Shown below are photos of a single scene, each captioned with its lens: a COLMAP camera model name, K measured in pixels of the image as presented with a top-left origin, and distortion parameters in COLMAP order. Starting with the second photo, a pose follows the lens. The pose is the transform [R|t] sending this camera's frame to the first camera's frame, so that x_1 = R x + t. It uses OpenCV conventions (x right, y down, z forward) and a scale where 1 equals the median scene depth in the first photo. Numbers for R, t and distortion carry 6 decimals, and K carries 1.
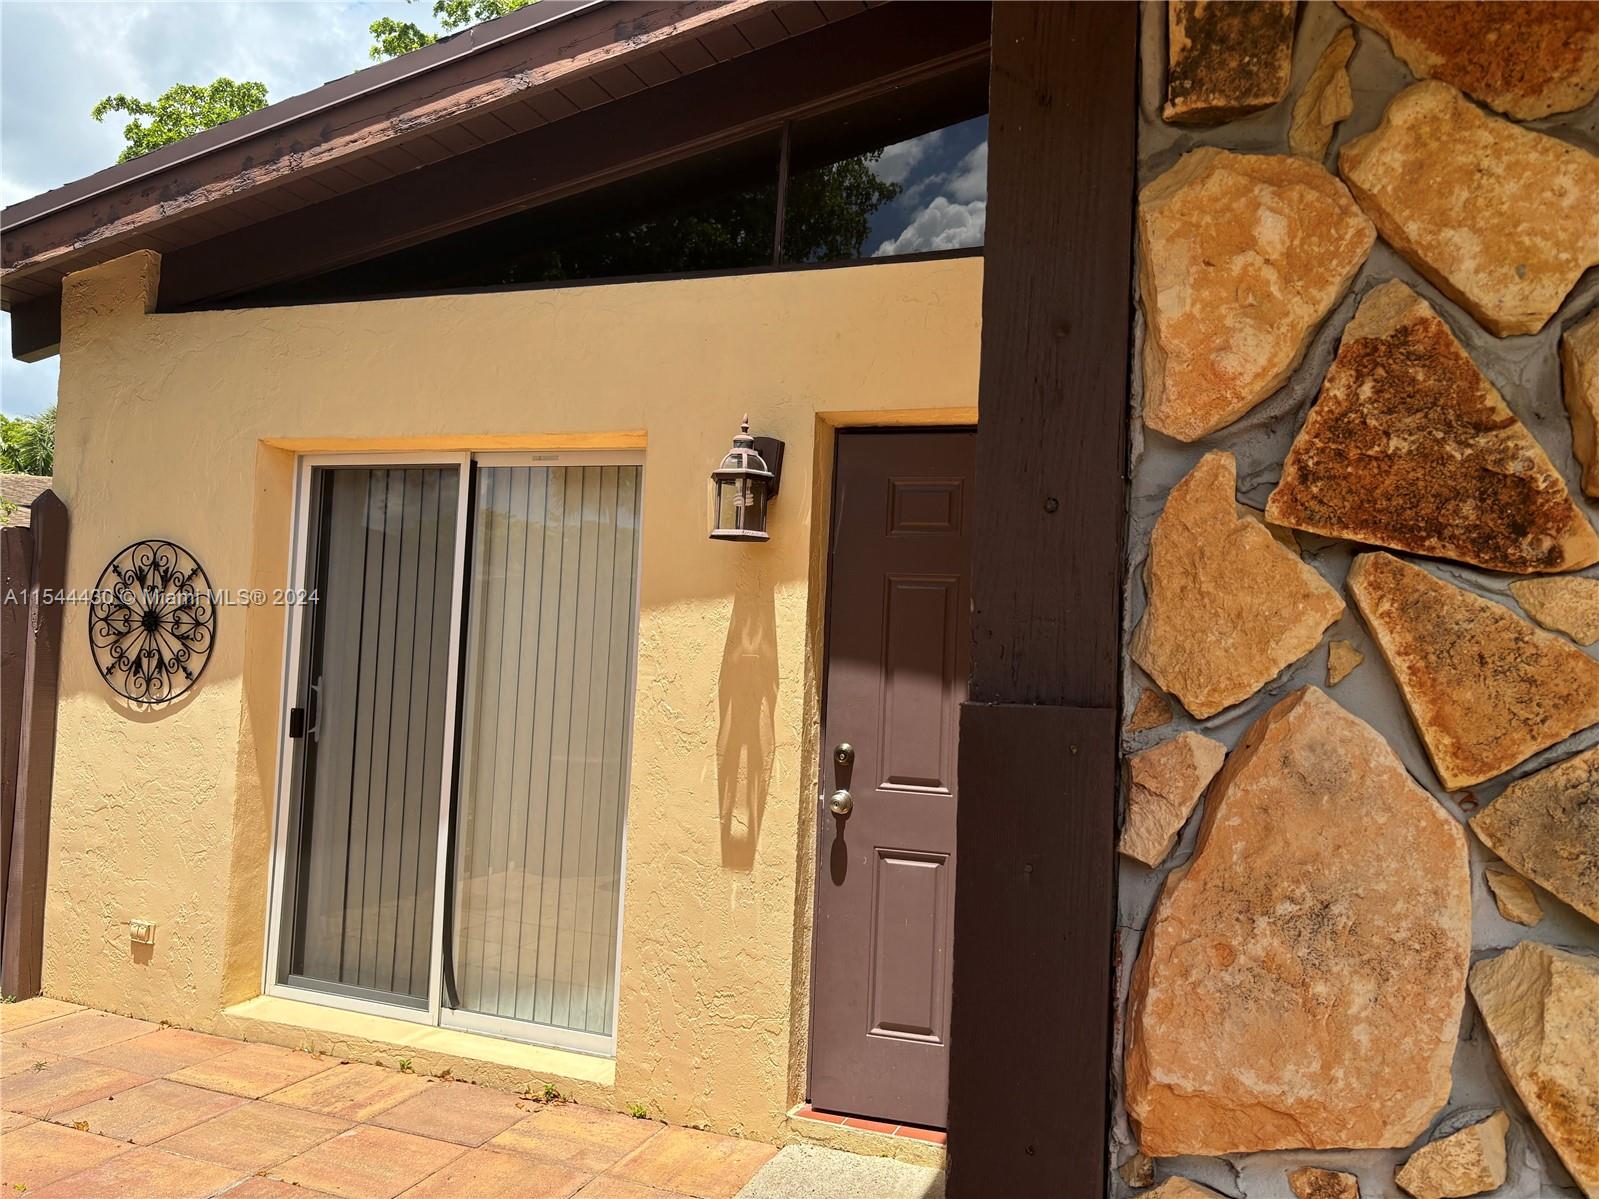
lens RADIAL K [[1211.1, 0, 816.1], [0, 1211.1, 602.3], [0, 0, 1]] dist [0.074187, -0.078370]
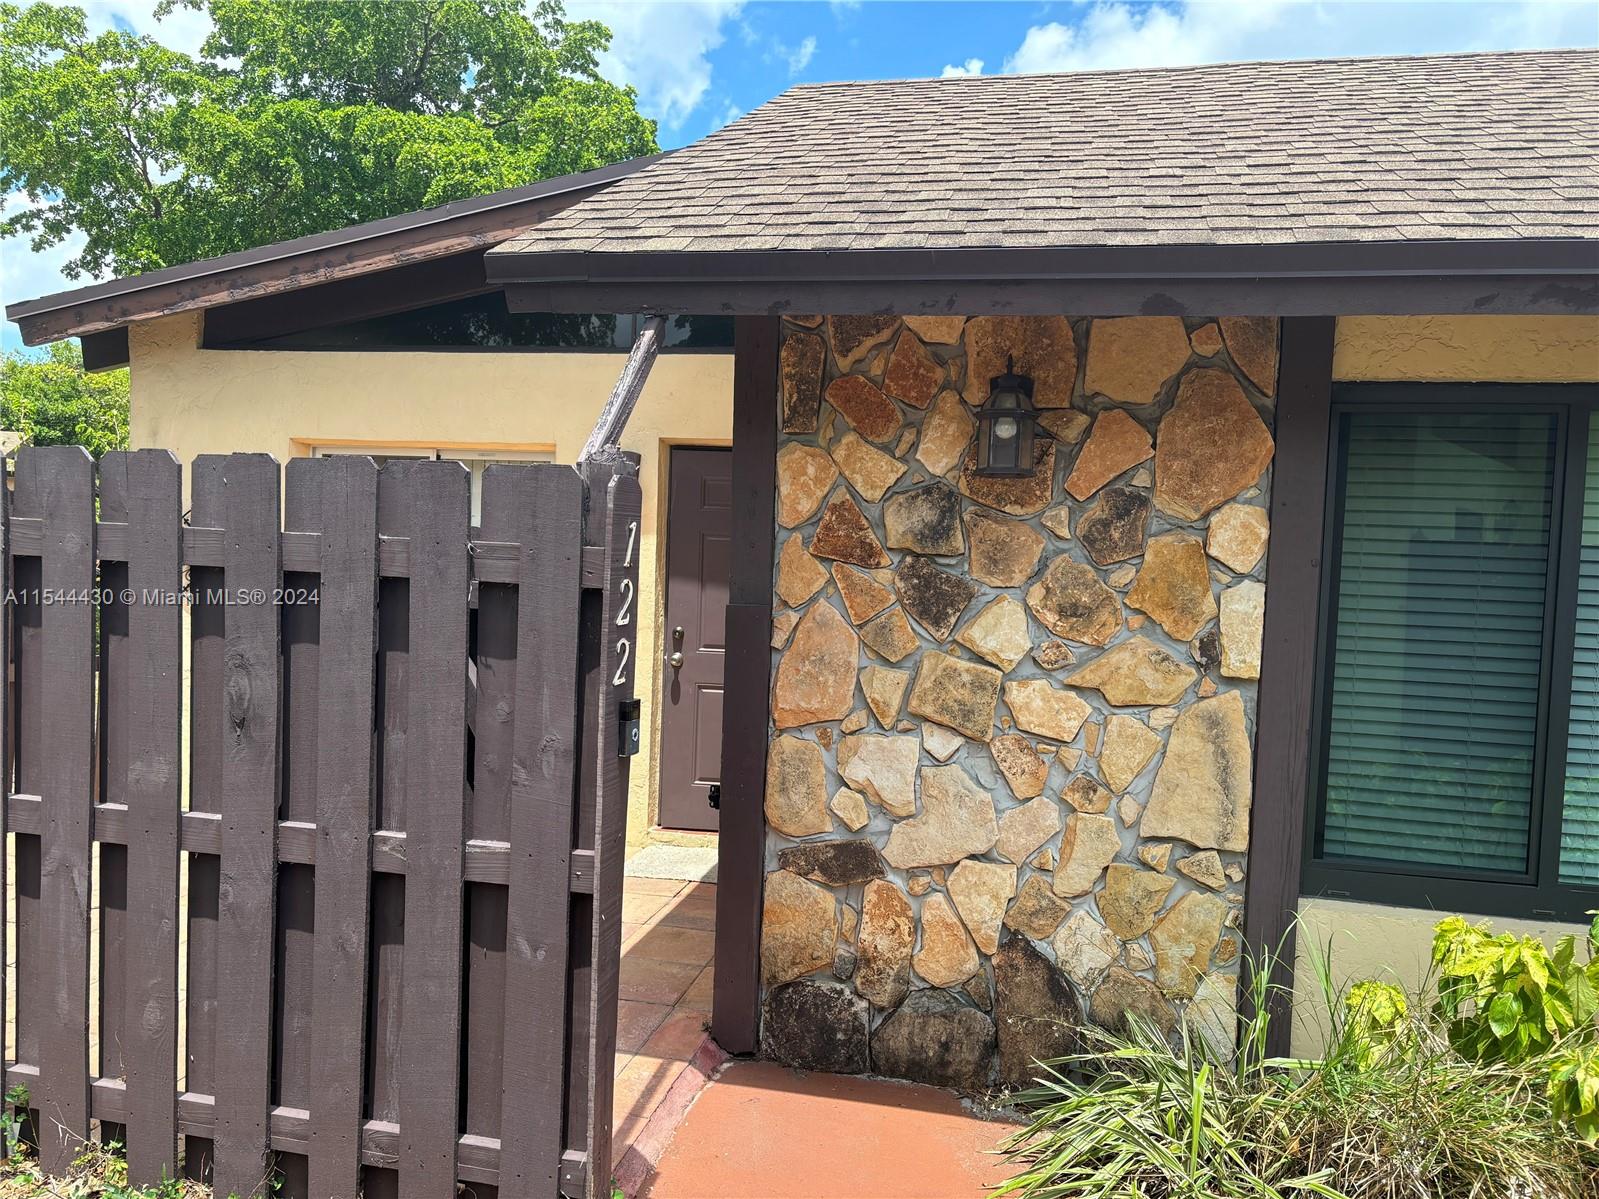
lens RADIAL K [[1211.1, 0, 805.2], [0, 1211.1, 604.1], [0, 0, 1]] dist [0.074187, -0.078370]
pose [[0.989288, -0.013363, 0.145363, -0.049899], [0.001211, 0.996518, 0.083370, -0.065035], [-0.145971, -0.082301, 0.985859, -0.774442]]
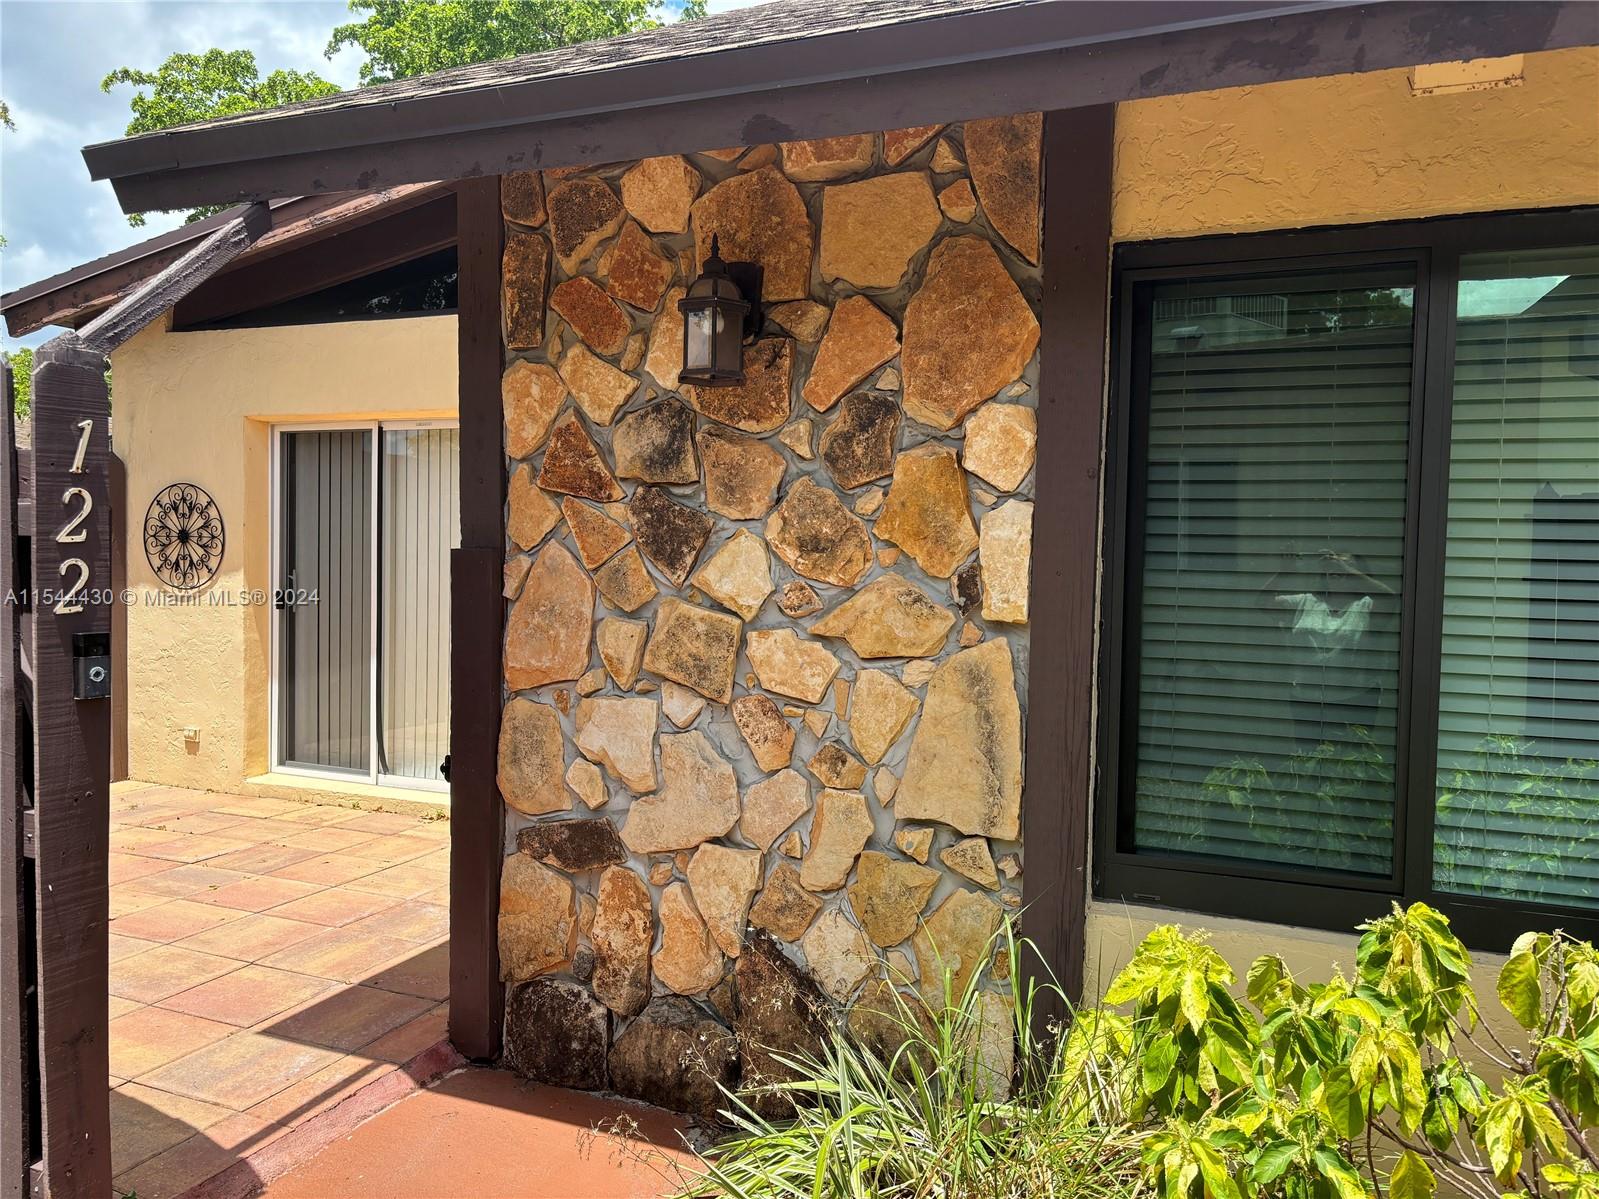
lens RADIAL K [[1211.1, 0, 778.2], [0, 1211.1, 604.7], [0, 0, 1]] dist [0.074187, -0.078370]
pose [[0.998644, -0.023820, -0.046292, 0.344571], [0.027324, 0.996686, 0.076613, 0.004328], [0.044314, -0.077774, 0.995986, -0.639330]]
